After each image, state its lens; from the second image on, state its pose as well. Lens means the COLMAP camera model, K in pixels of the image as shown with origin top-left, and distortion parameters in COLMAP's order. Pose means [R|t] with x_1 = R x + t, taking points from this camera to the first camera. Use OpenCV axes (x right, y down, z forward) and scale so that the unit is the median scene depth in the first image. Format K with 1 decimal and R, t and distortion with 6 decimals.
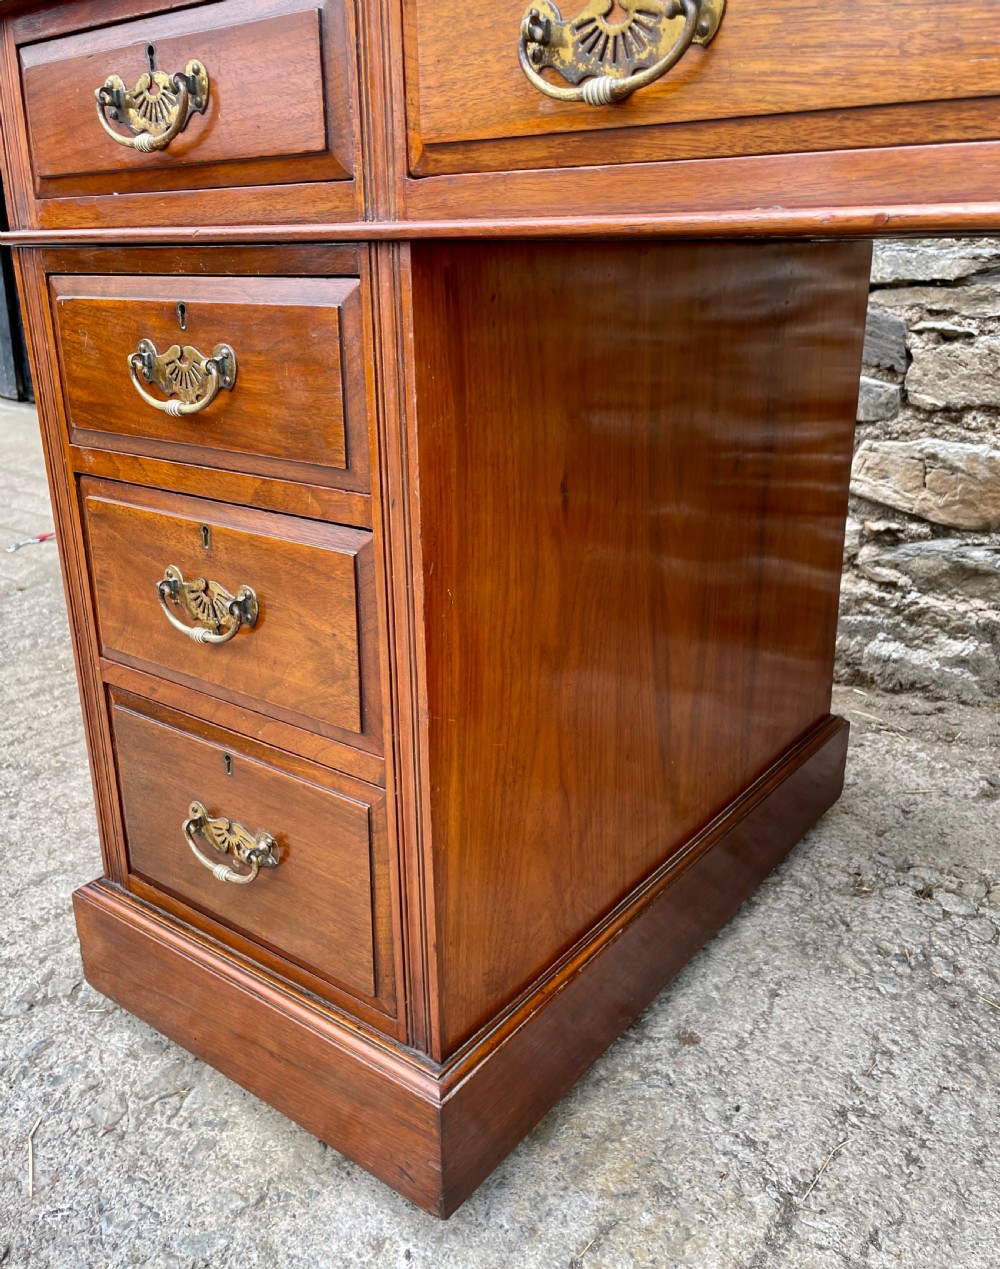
lens RADIAL K [[1057.4, 0, 514.9], [0, 1057.4, 605.2], [0, 0, 1]] dist [0.097262, -0.143384]
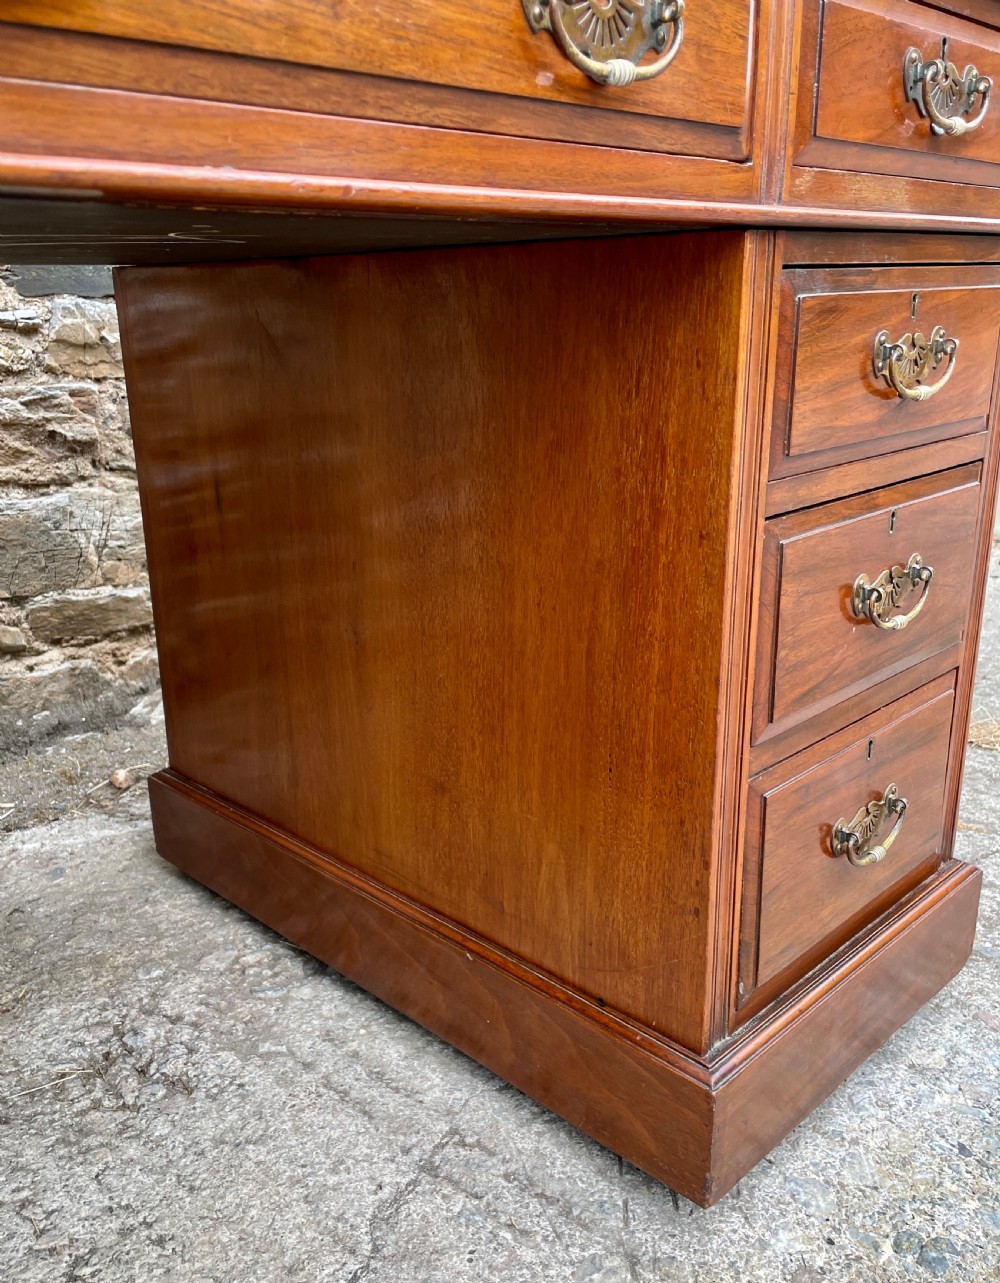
lens RADIAL K [[1110.5, 0, 458.9], [0, 1110.5, 666.6], [0, 0, 1]] dist [0.082794, -0.125710]
pose [[0.162366, -0.304698, 0.938507, -0.284426], [0.326976, 0.914004, 0.240174, -0.072060], [-0.930980, 0.267874, 0.248032, 0.308531]]
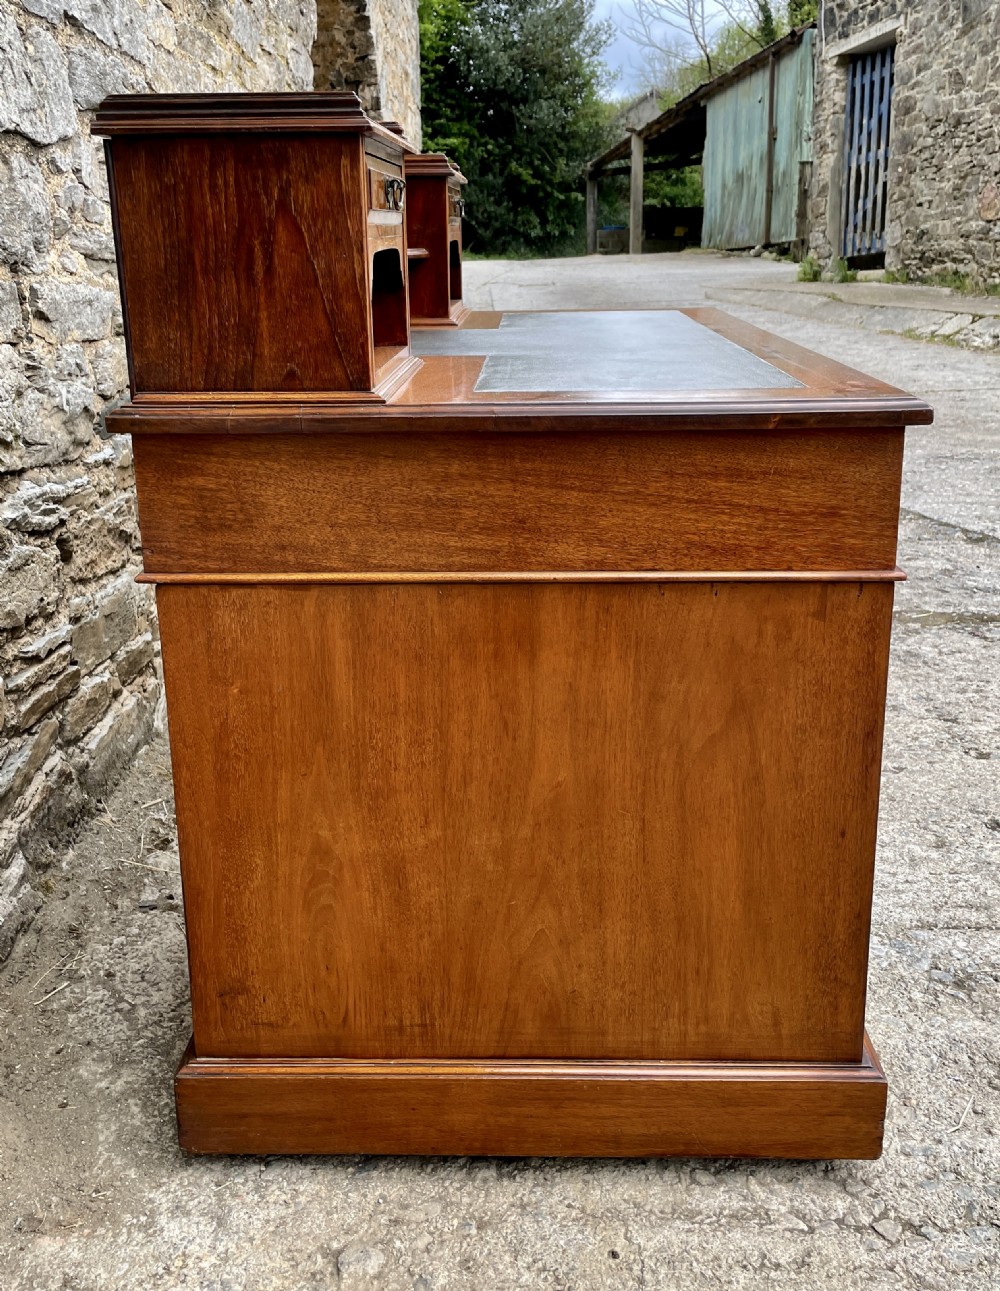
lens RADIAL K [[1210.4, 0, 500.4], [0, 1210.4, 564.2], [0, 0, 1]] dist [0.088781, -0.119857]
pose [[-0.576893, -0.199310, 0.792130, -1.046702], [0.273207, 0.866836, 0.417077, -0.846041], [-0.769775, 0.457024, -0.445618, 1.552542]]
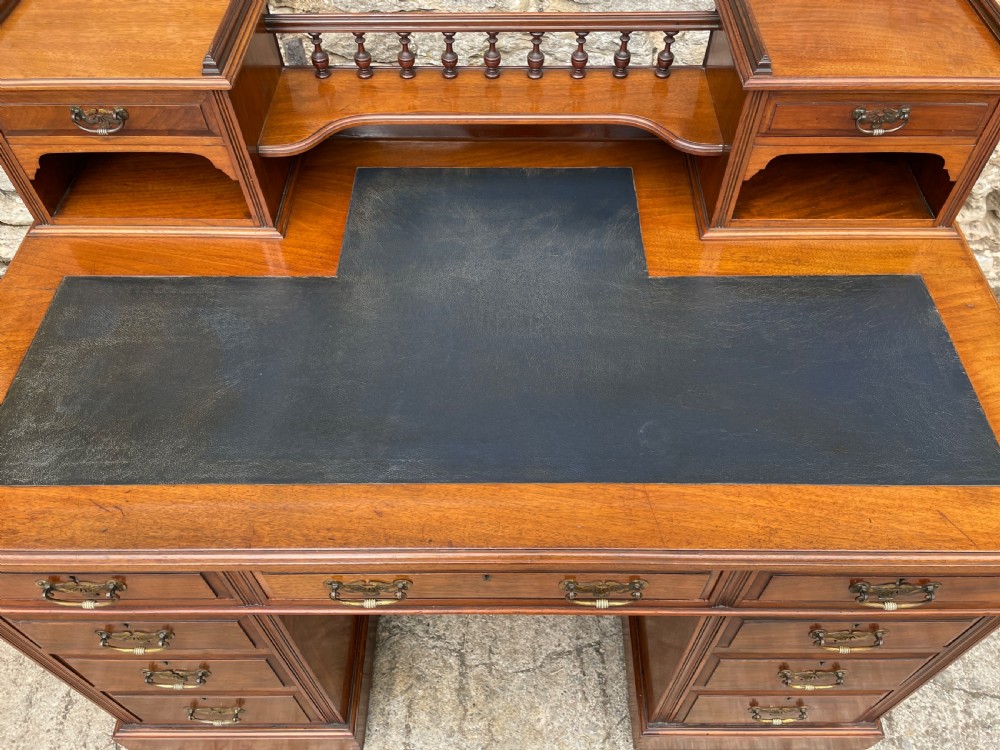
lens RADIAL K [[774.8, 0, 508.8], [0, 774.8, 369.9], [0, 0, 1]] dist [0.093092, -0.132026]
pose [[0.799961, -0.468034, 0.375508, -0.048011], [0.183285, 0.786473, 0.589802, -0.922731], [-0.571375, -0.402993, 0.714932, -0.172770]]
